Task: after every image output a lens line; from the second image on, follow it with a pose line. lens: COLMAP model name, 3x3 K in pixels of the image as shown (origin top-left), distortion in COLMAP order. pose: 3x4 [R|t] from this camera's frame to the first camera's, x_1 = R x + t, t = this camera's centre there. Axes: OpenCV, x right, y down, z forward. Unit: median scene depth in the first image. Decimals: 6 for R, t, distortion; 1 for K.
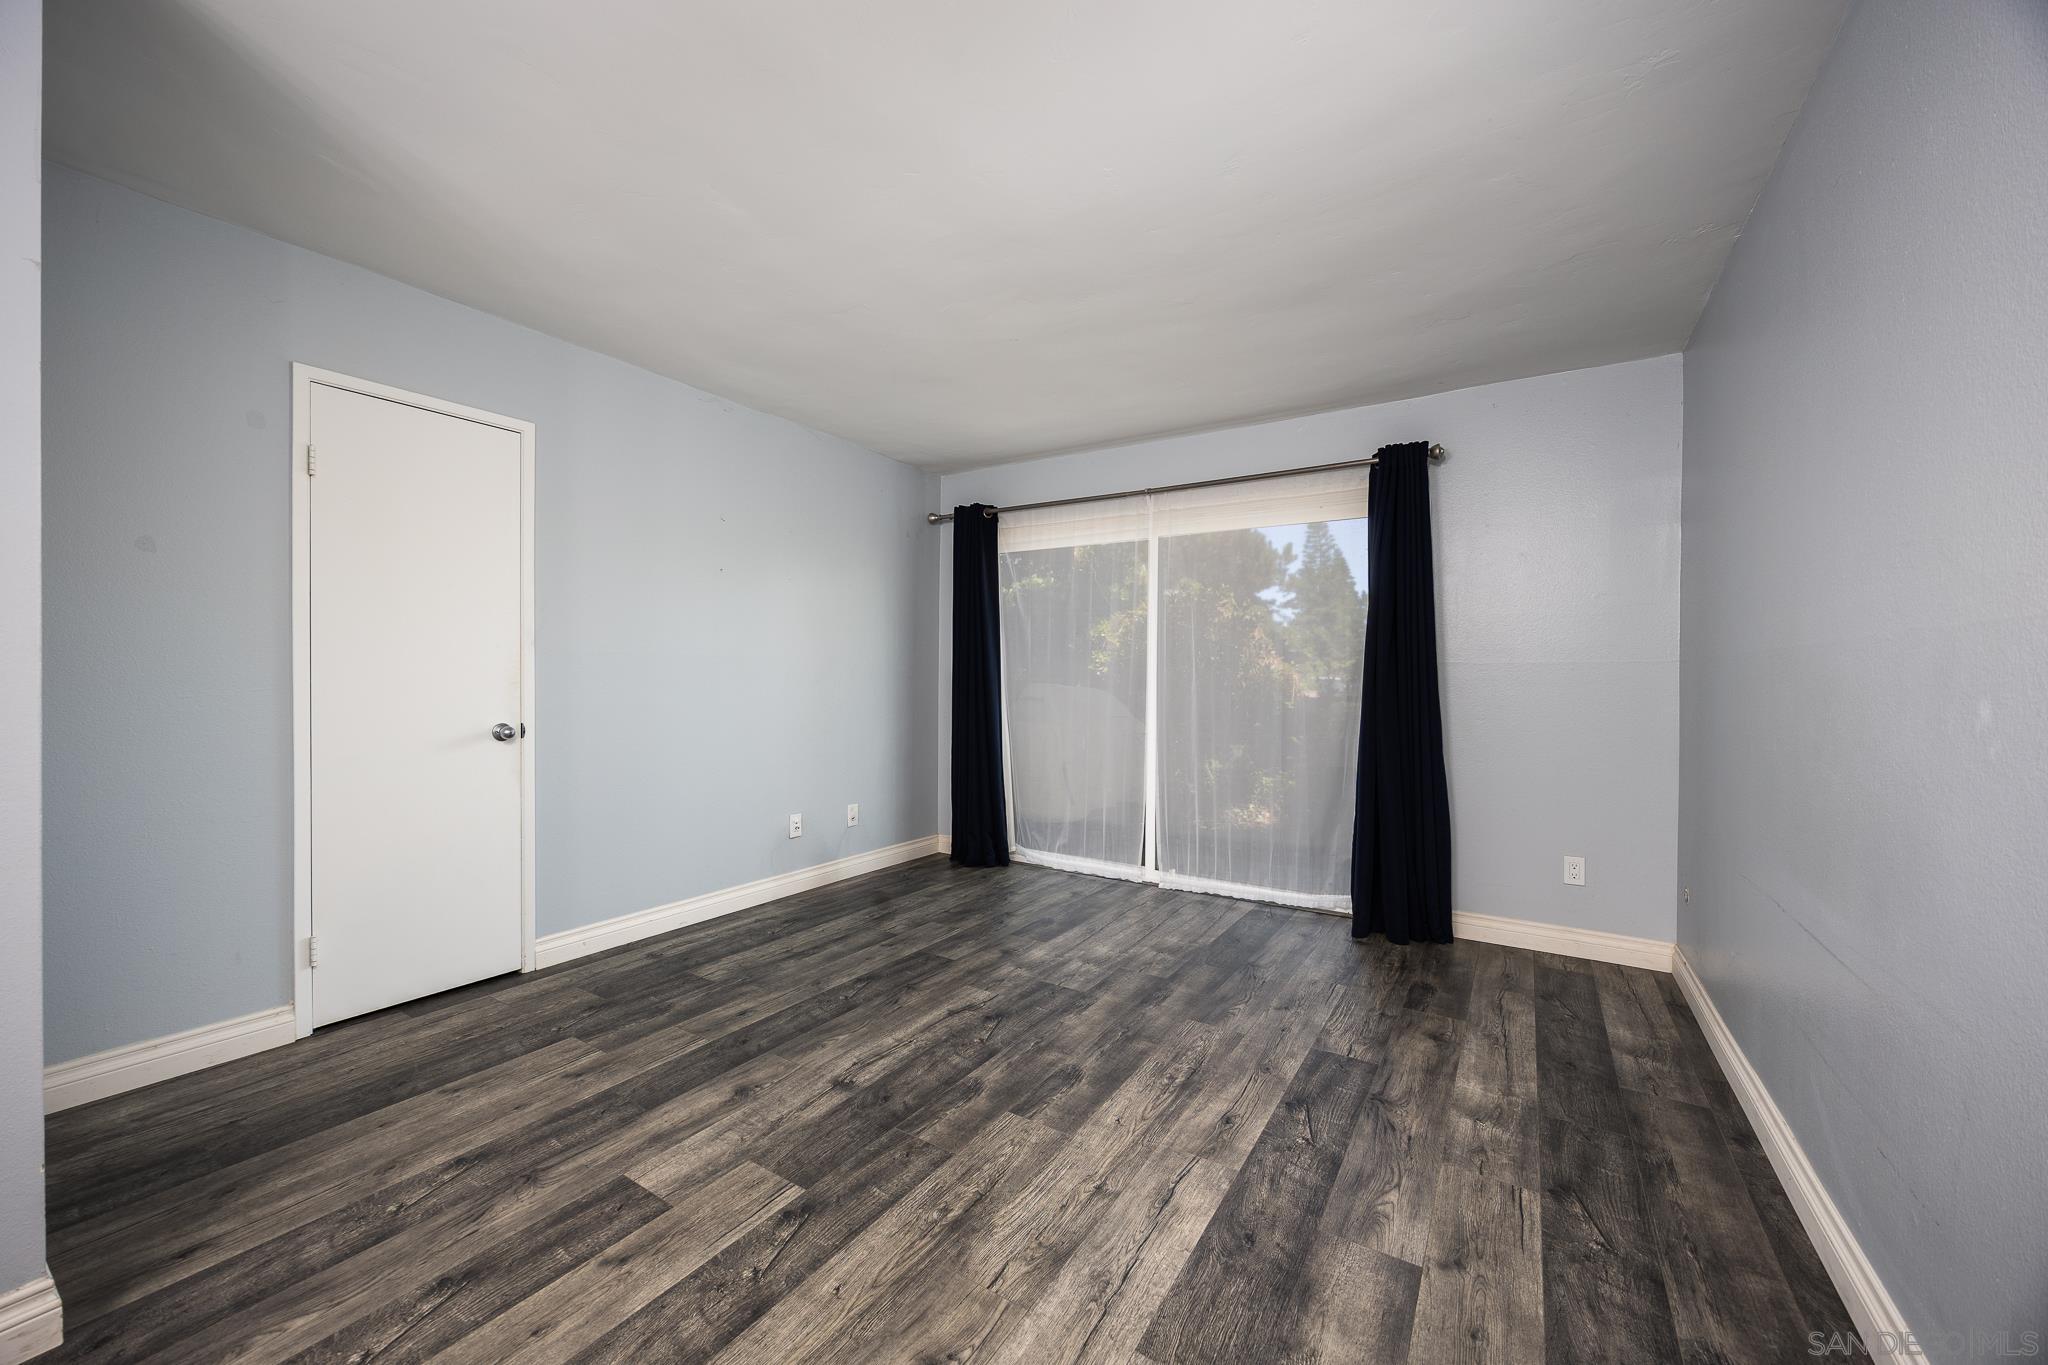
lens RADIAL K [[779.8, 0, 1022.7], [0, 779.8, 683.6], [0, 0, 1]] dist [-0.002433, 0.000079]
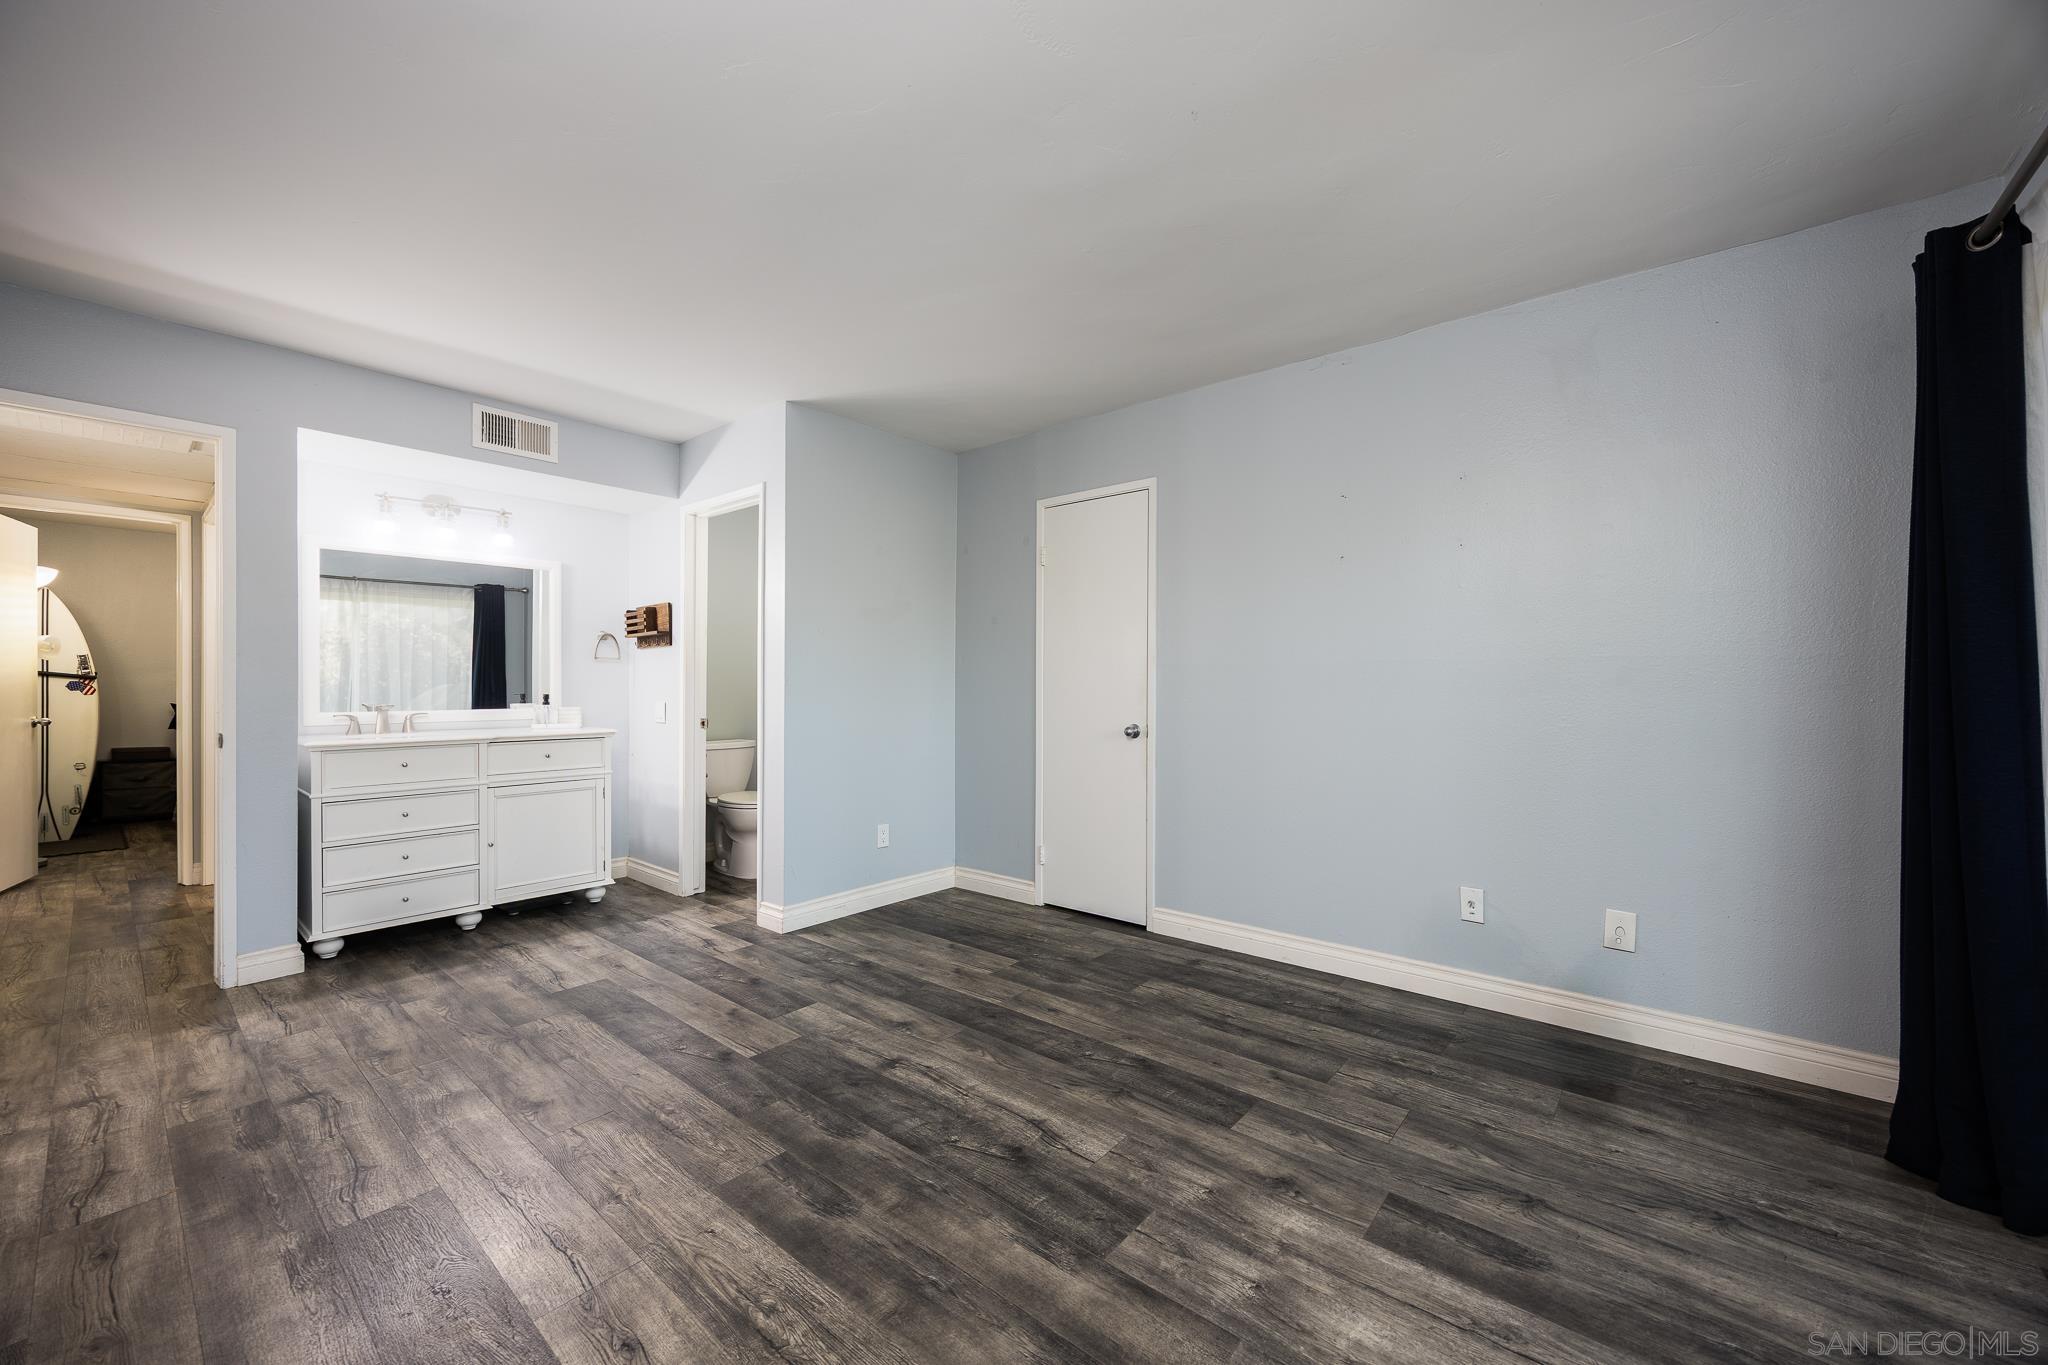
lens RADIAL K [[779.8, 0, 1020.4], [0, 779.8, 689.3], [0, 0, 1]] dist [-0.002433, 0.000079]
pose [[-0.128310, -0.002710, -0.991730, 0.774837], [-0.008274, 0.999964, -0.001662, -0.002932], [0.991700, 0.007993, -0.128328, 1.241943]]
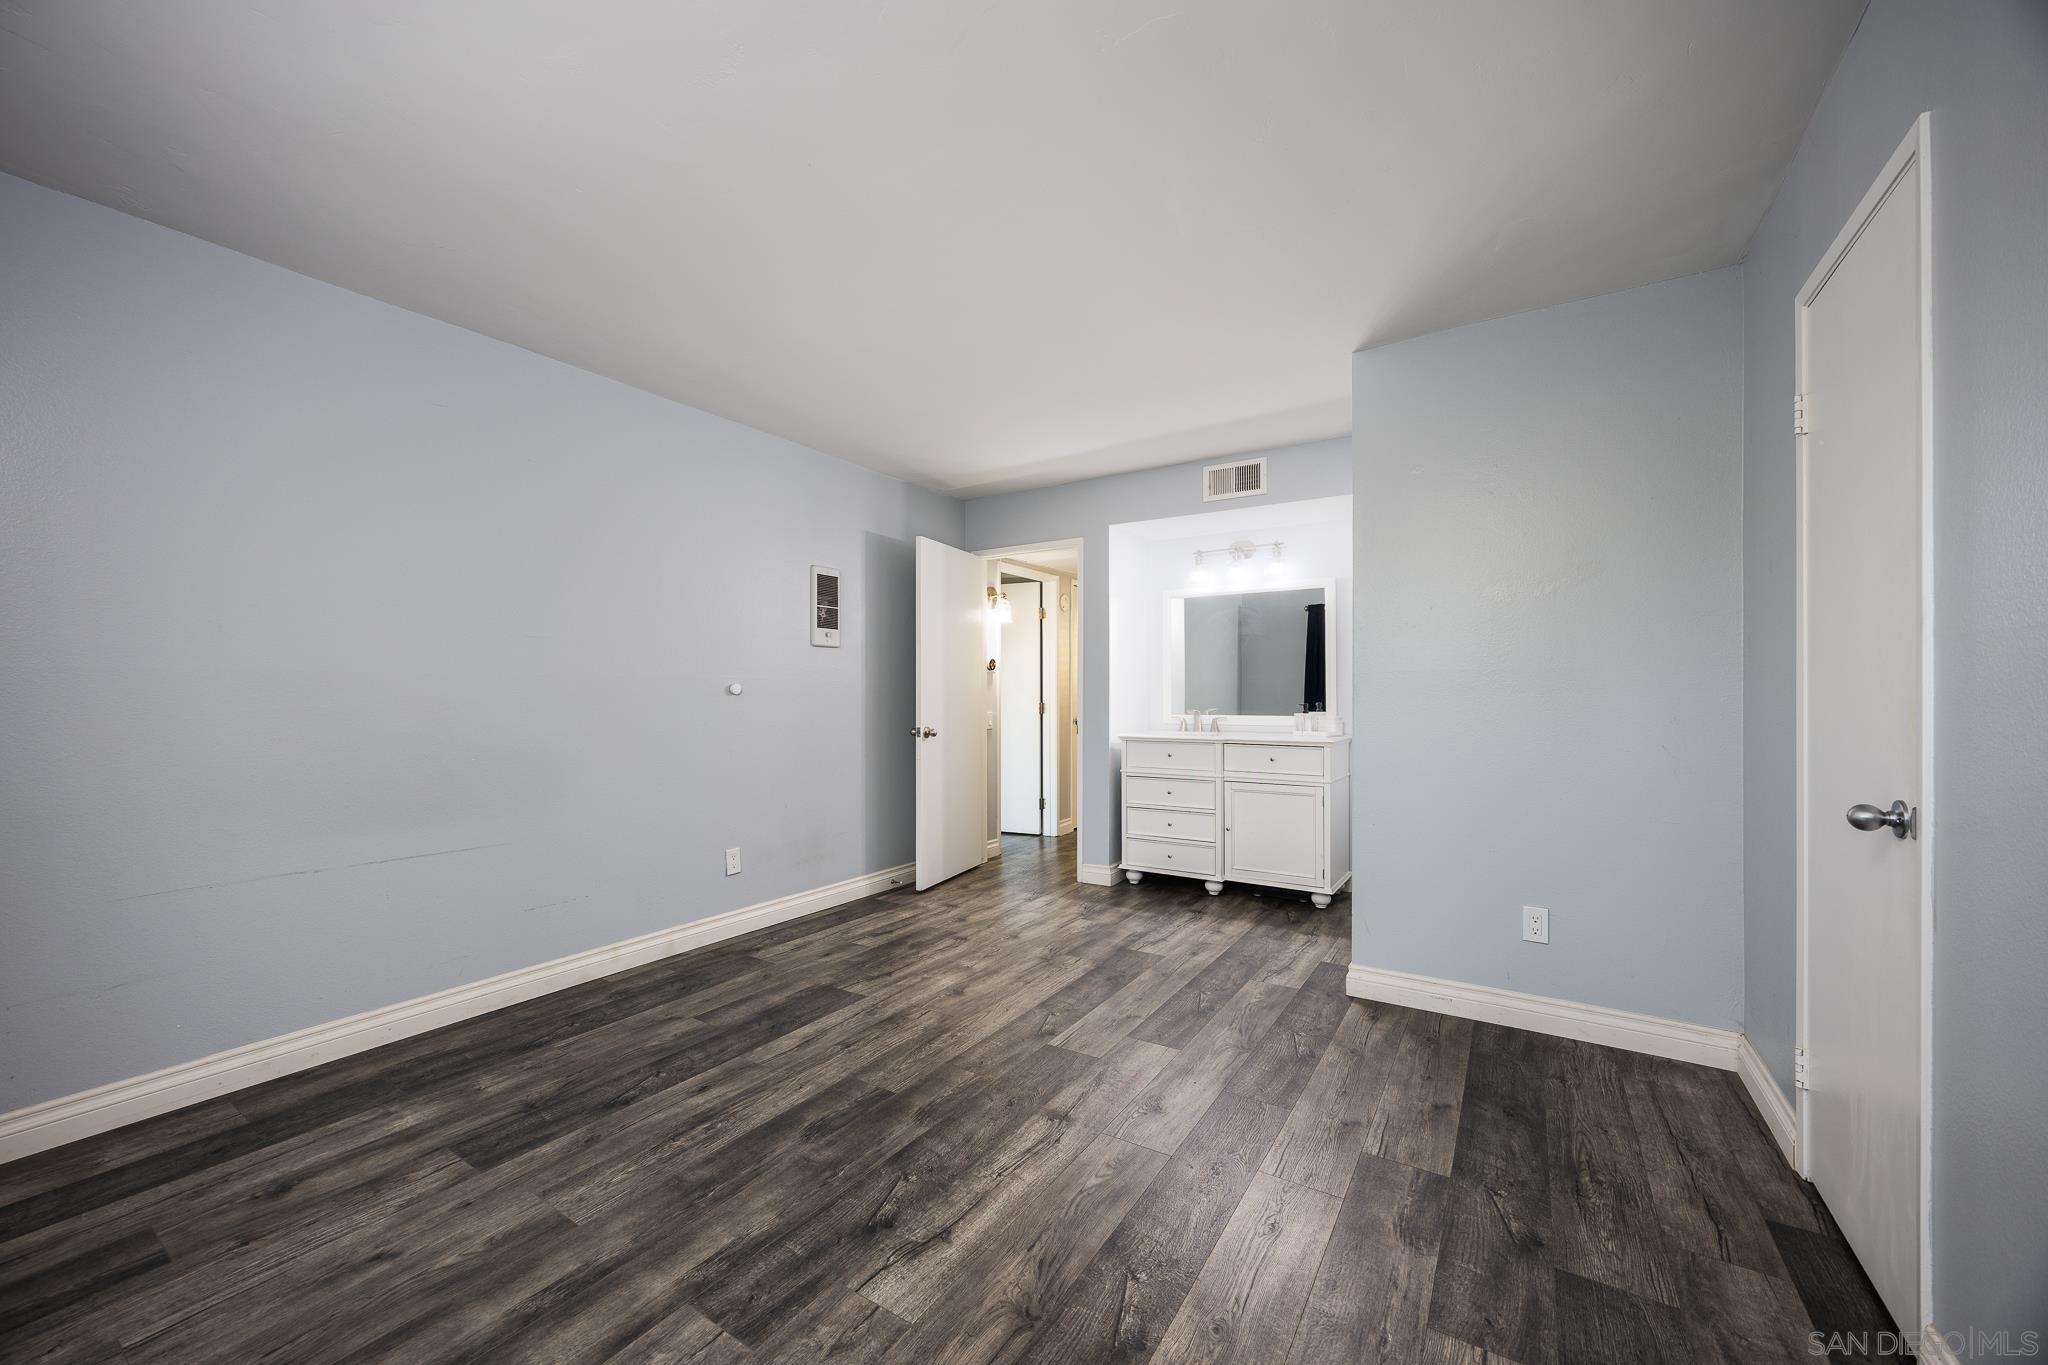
lens RADIAL K [[779.8, 0, 1024.1], [0, 779.8, 687.2], [0, 0, 1]] dist [-0.002433, 0.000079]
pose [[-0.999982, -0.005091, 0.003064, -0.177519], [-0.005098, 0.999984, -0.002482, -0.017115], [-0.003051, -0.002498, -0.999992, 1.868550]]
